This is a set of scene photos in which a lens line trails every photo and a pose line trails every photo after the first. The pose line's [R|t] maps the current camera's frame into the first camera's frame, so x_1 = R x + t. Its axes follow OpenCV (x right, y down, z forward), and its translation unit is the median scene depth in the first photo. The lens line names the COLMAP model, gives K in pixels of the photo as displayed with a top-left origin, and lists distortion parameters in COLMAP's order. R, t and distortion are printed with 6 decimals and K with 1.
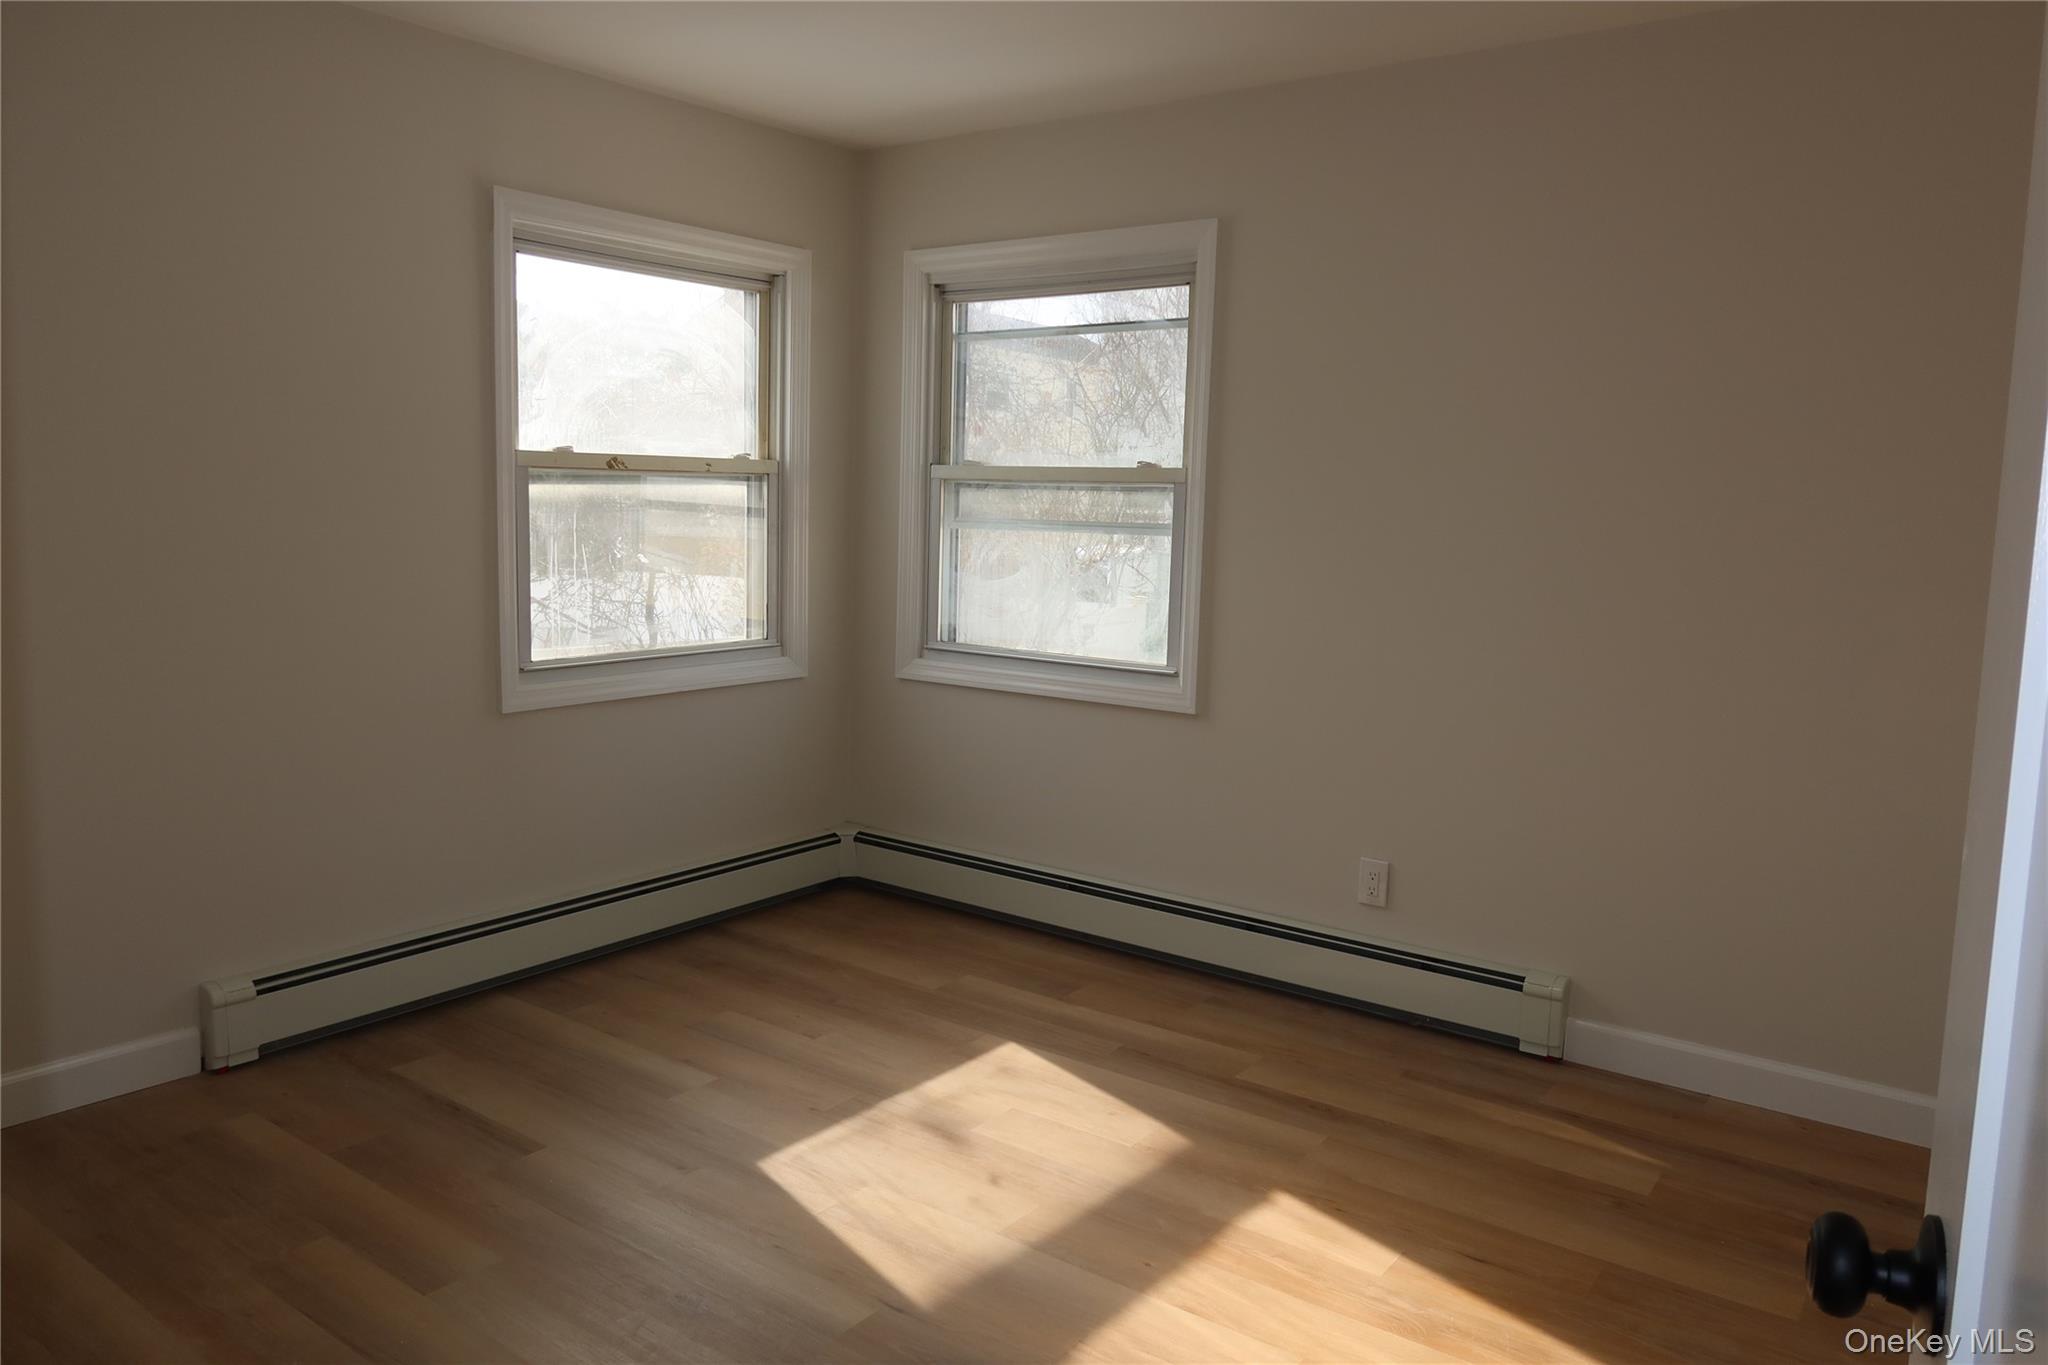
lens RADIAL K [[1383.2, 0, 1024.8], [0, 1383.2, 686.4], [0, 0, 1]] dist [-0.006388, 0.000211]
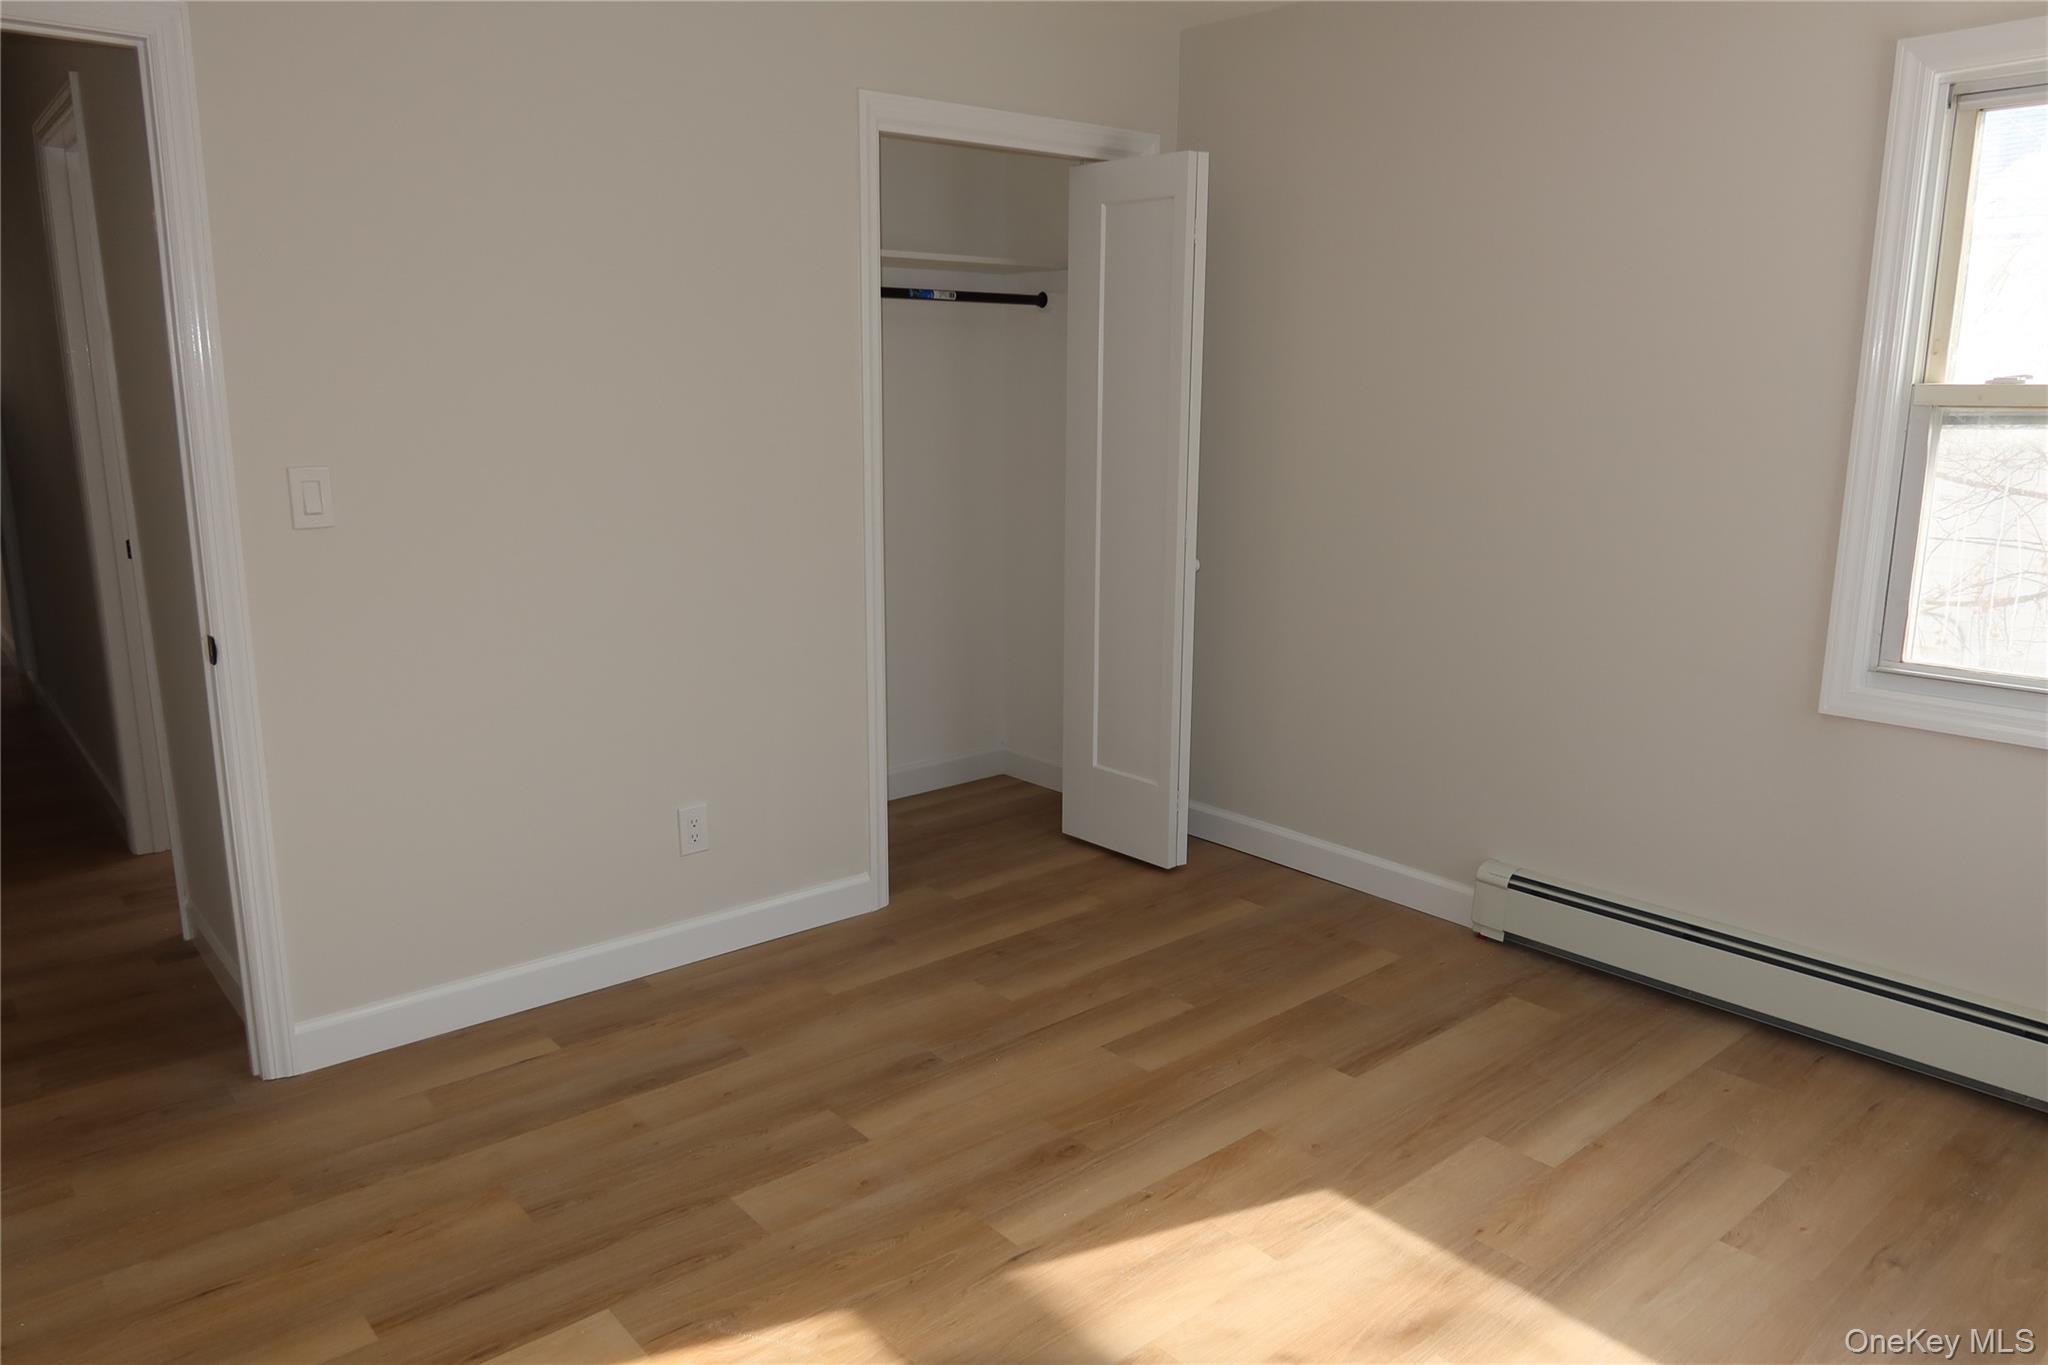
lens RADIAL K [[1383.2, 0, 1014.8], [0, 1383.2, 675.3], [0, 0, 1]] dist [-0.006388, 0.000211]
pose [[-0.203932, 0.185604, -0.961230, 0.575292], [-0.136456, 0.966890, 0.215647, -0.130191], [0.969428, 0.175143, -0.171853, 0.786038]]
